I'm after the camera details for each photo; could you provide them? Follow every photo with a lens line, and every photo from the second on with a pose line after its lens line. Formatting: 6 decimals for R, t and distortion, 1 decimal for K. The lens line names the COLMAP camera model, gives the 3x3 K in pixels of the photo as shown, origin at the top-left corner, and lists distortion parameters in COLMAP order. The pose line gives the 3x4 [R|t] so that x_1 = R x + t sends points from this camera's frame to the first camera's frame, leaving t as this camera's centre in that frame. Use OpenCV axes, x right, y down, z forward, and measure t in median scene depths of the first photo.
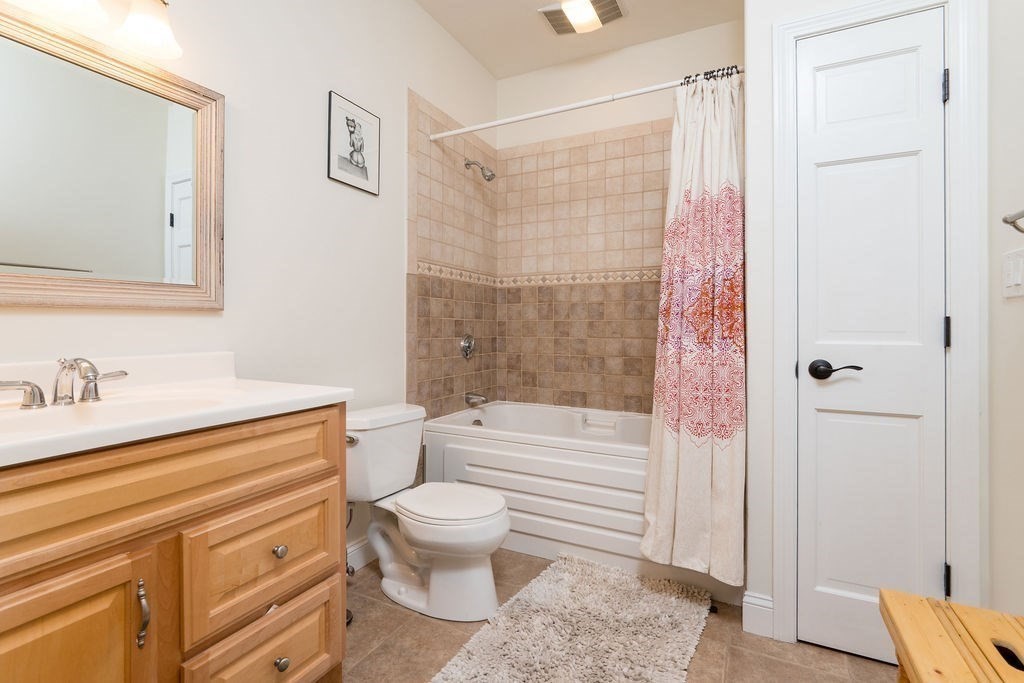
lens RADIAL K [[469.5, 0, 488.9], [0, 469.5, 323.9], [0, 0, 1]] dist [0.000619, 0.000505]
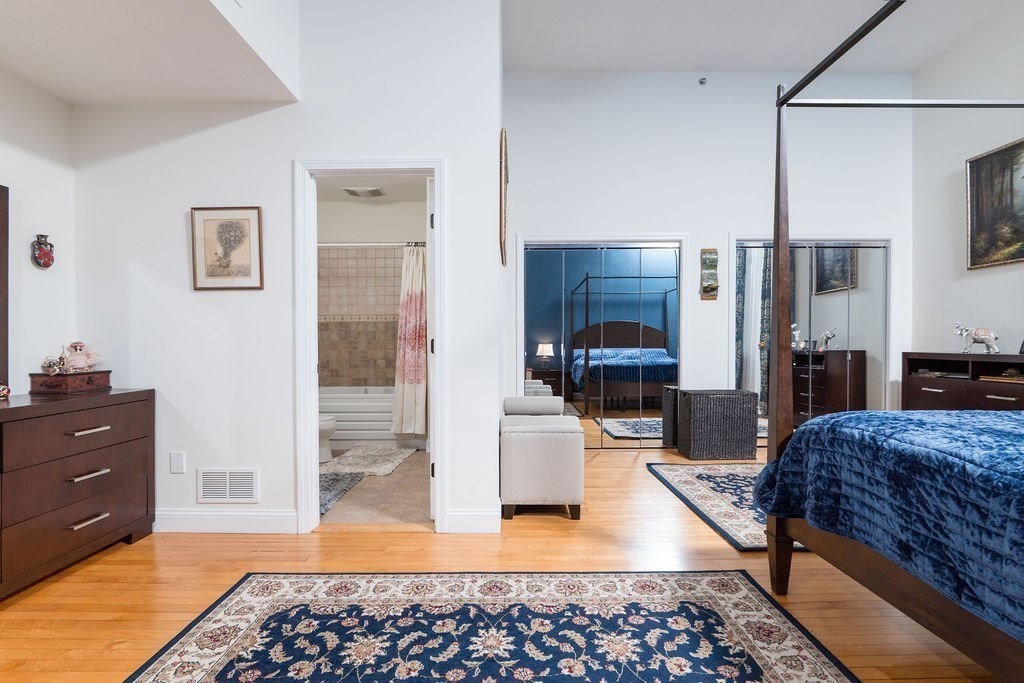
lens RADIAL K [[469.5, 0, 507.5], [0, 469.5, 342.5], [0, 0, 1]] dist [0.000619, 0.000505]
pose [[0.874306, -0.008341, 0.485304, -0.219374], [0.006306, 0.999963, 0.005827, -0.007378], [-0.485335, -0.002034, 0.874326, -0.956769]]
